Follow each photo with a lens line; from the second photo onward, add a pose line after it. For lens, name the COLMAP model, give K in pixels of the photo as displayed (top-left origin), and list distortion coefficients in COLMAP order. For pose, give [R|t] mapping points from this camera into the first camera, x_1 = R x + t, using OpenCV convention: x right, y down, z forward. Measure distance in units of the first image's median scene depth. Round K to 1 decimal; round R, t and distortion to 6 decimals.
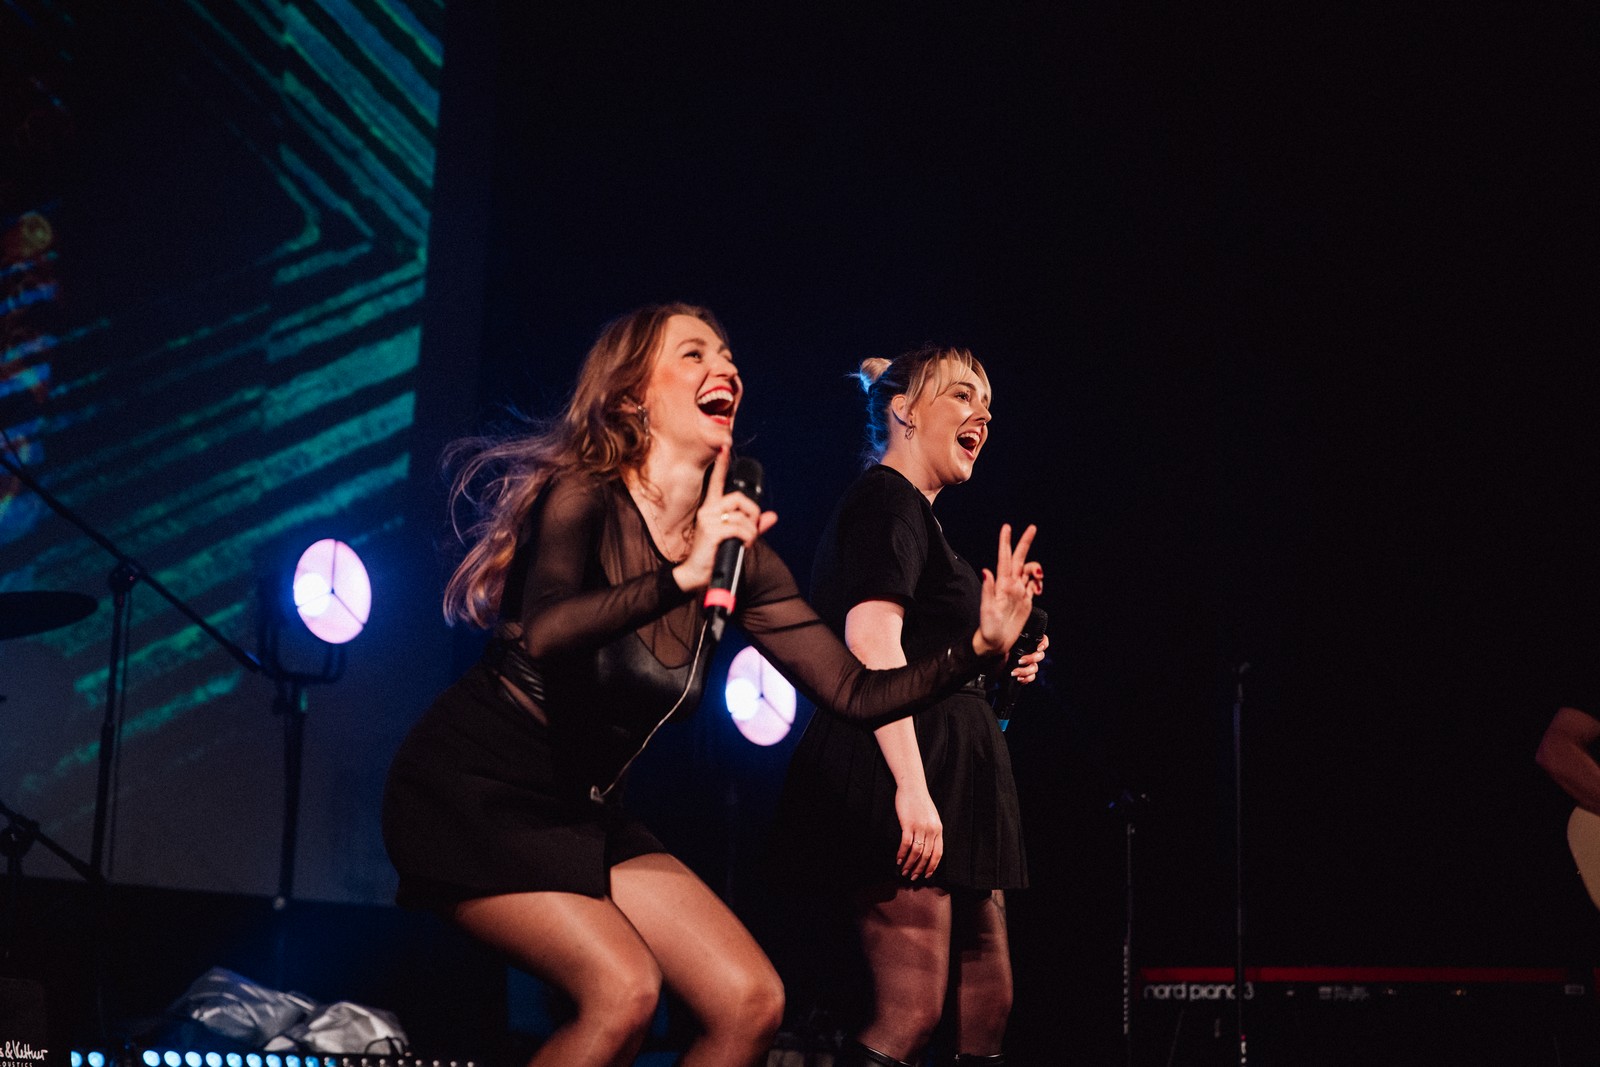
lens RADIAL K [[3070.2, 0, 804.7], [0, 3070.2, 534.5], [0, 0, 1]] dist [0.038121, 0.000000]
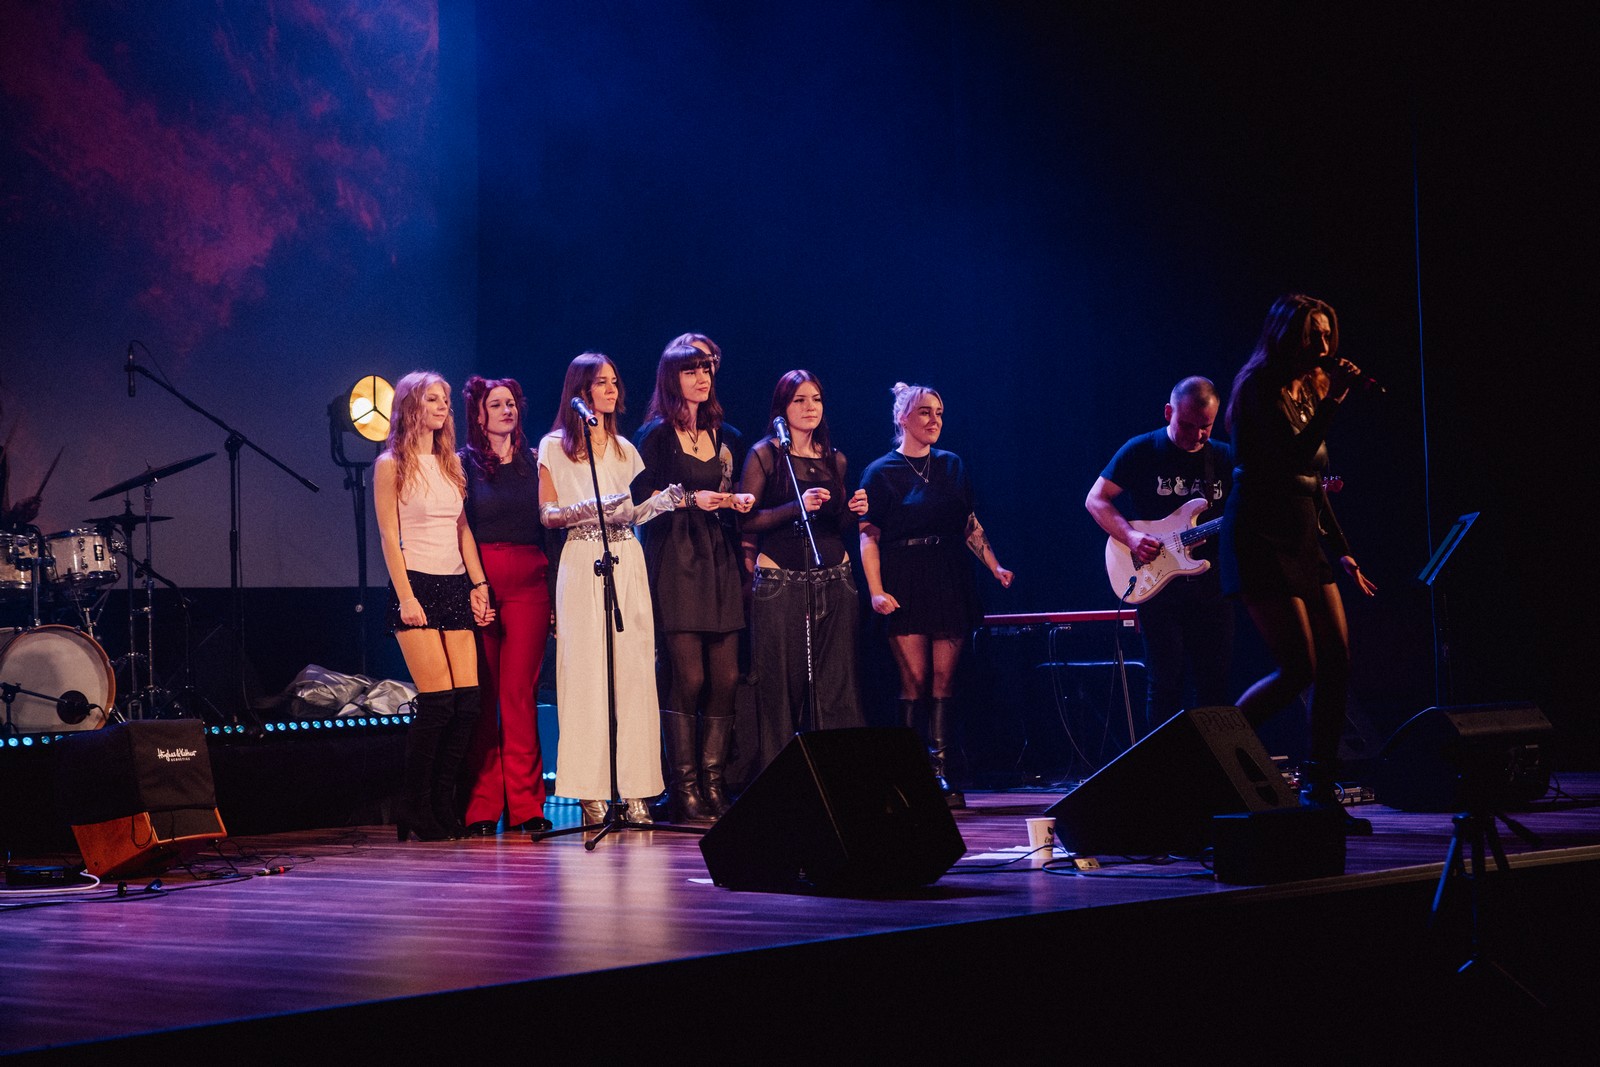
lens RADIAL K [[3070.2, 0, 815.5], [0, 3070.2, 531.7], [0, 0, 1]] dist [0.038121, 0.000000]
pose [[0.996219, -0.059662, -0.063153, 0.197367], [0.068362, 0.986918, 0.146014, -0.159724], [0.053616, -0.149779, 0.987265, -0.645582]]
